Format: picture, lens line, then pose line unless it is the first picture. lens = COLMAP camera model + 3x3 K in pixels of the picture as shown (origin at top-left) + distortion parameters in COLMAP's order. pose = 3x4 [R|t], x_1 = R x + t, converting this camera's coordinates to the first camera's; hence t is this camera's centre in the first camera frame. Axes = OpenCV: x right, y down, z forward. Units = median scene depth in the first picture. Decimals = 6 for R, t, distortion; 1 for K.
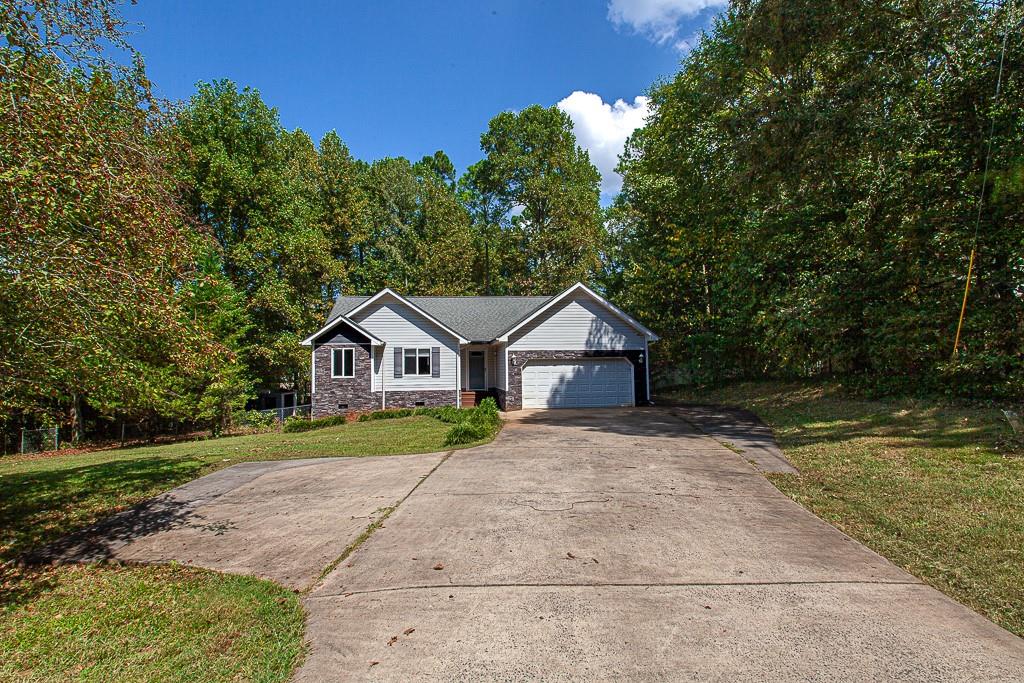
lens RADIAL K [[484.3, 0, 513.8], [0, 484.3, 344.2], [0, 0, 1]] dist [-0.000938, -0.000059]
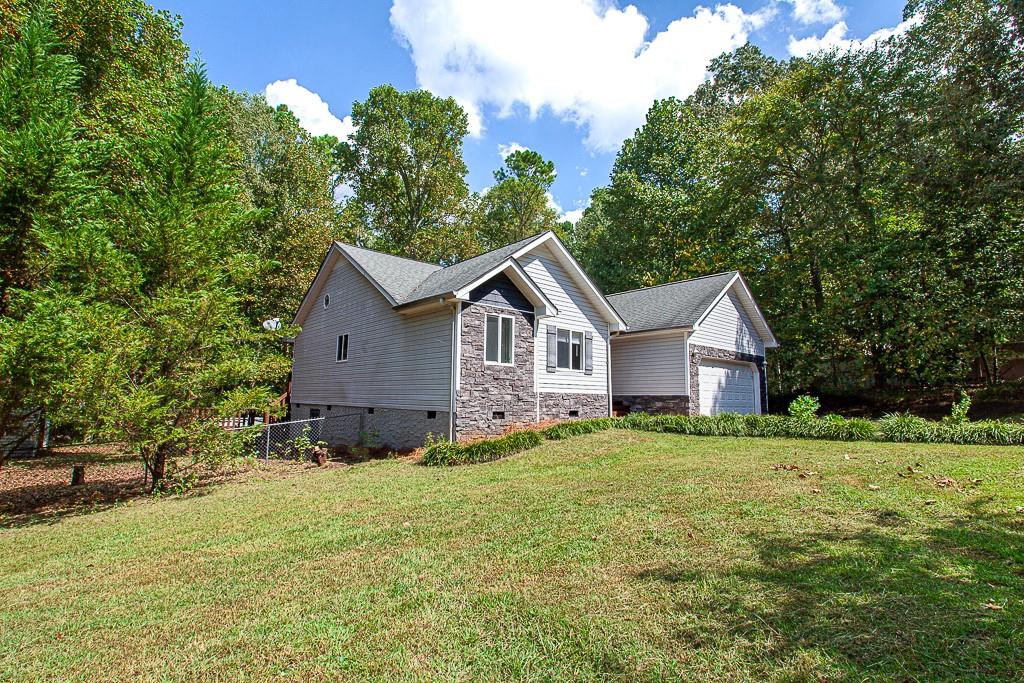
lens RADIAL K [[484.3, 0, 513.8], [0, 484.3, 344.2], [0, 0, 1]] dist [-0.000938, -0.000059]
pose [[0.831928, 0.088063, 0.547851, -0.647941], [-0.045159, 0.994796, -0.091332, 0.095154], [-0.553043, 0.051241, 0.831576, 0.501740]]
